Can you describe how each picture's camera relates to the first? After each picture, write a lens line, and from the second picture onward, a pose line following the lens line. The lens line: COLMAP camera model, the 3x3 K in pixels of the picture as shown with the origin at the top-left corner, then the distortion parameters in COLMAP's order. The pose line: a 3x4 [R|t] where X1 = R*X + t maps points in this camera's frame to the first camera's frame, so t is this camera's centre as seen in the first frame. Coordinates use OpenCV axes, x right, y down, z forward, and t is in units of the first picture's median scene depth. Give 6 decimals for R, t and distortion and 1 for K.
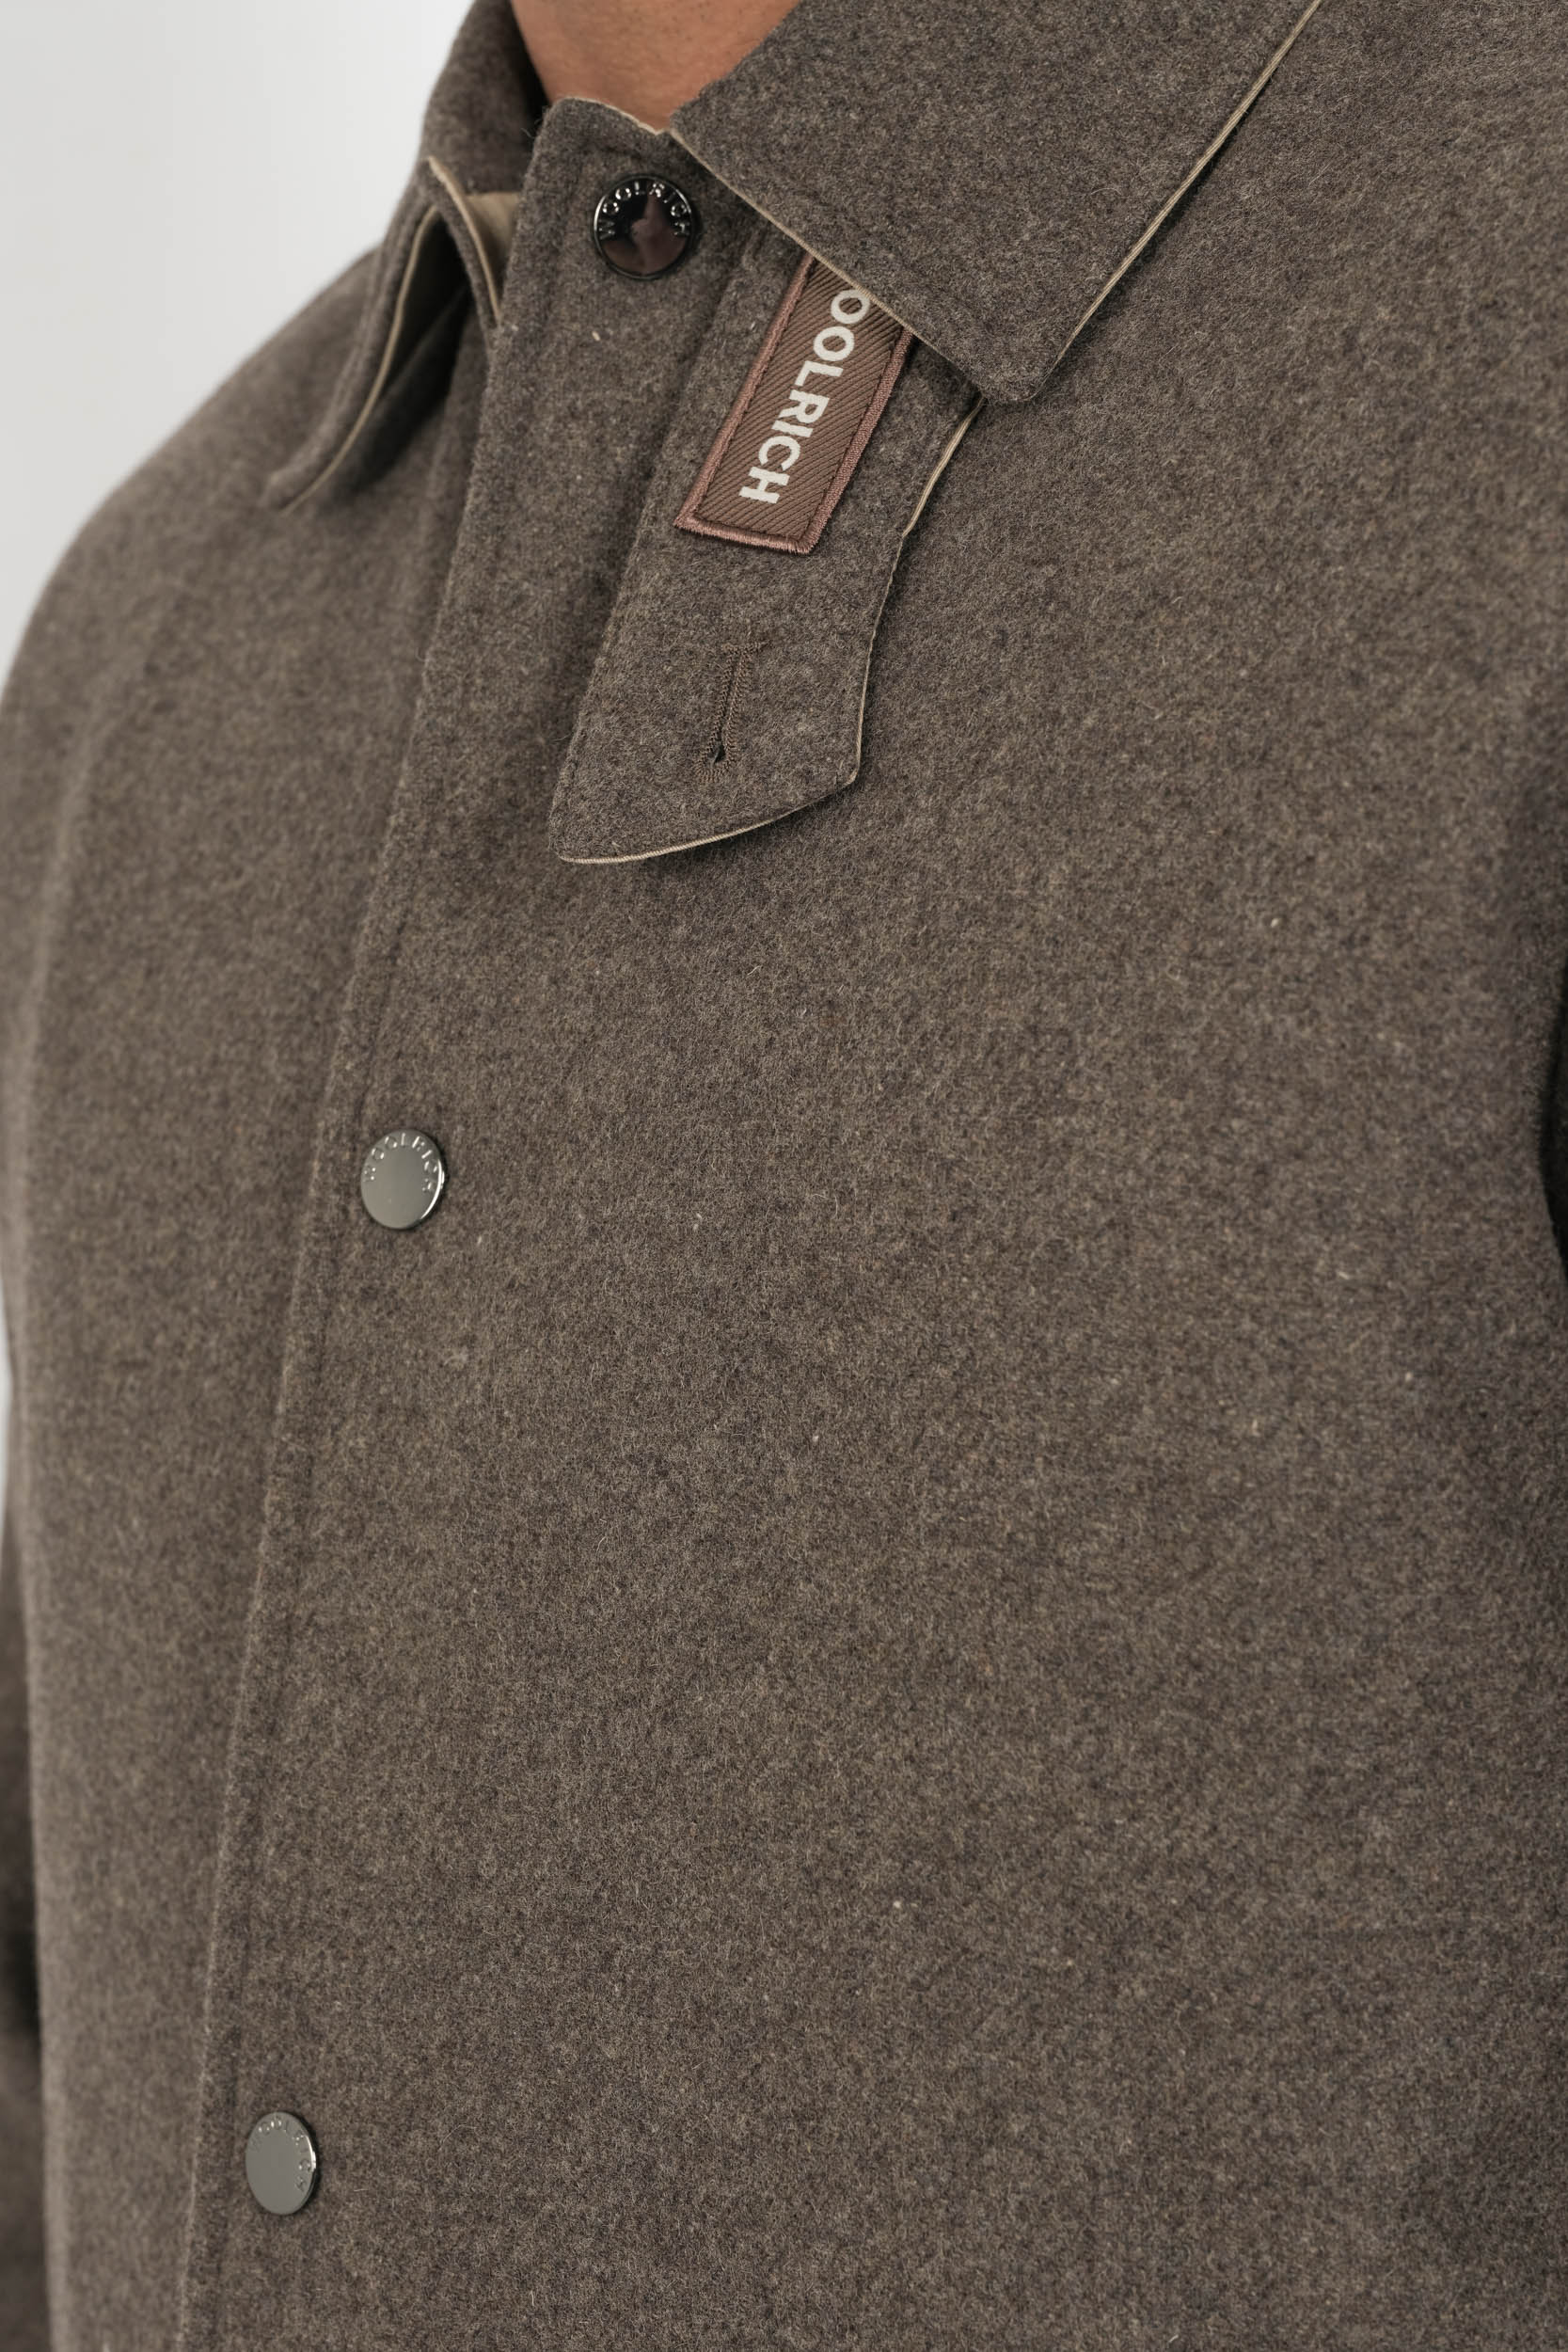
lens RADIAL K [[4540.4, 0, 856.4], [0, 4540.4, 1284.2], [0, 0, 1]] dist [0.025750, 0.420211]
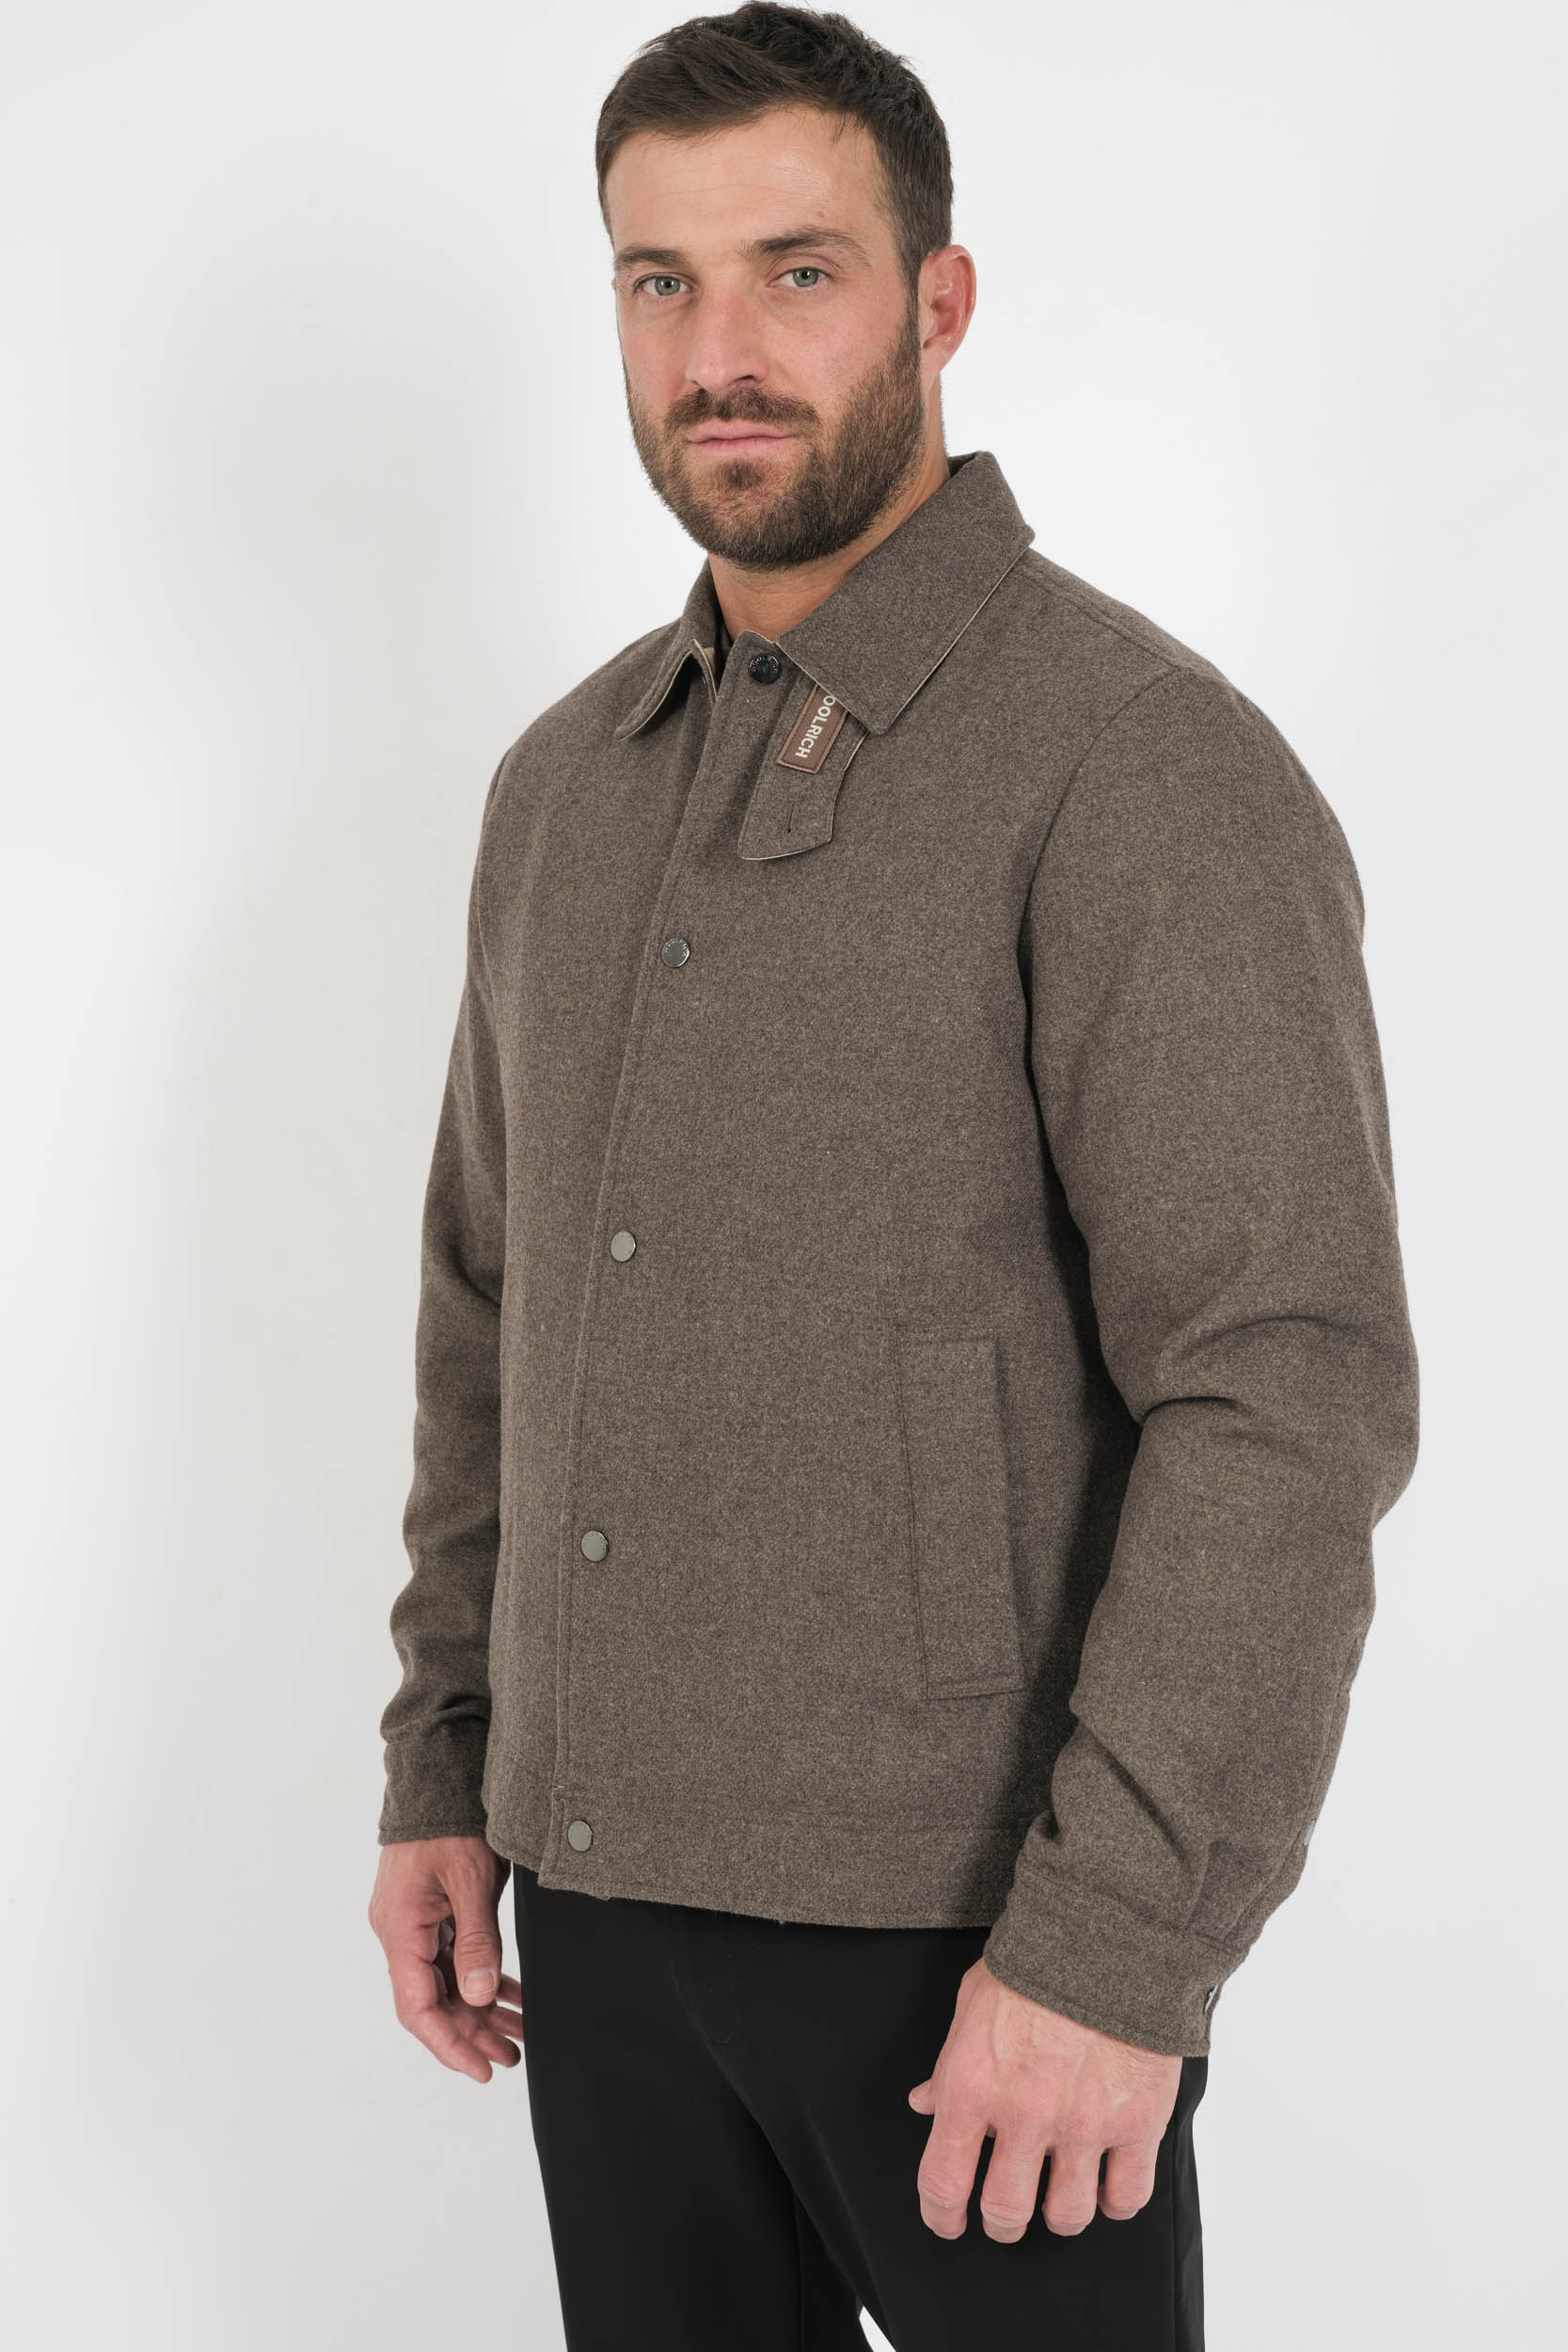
lens RADIAL K [[3542.8, 0, 781.2], [0, 3542.8, 1122.4], [0, 0, 1]] dist [0.029730, 0.013241]
pose [[0.995487, 0.060535, 0.073080, -0.213939], [-0.057839, 0.997585, -0.038458, 0.203471], [-0.075232, 0.034058, 0.996584, -1.633506]]
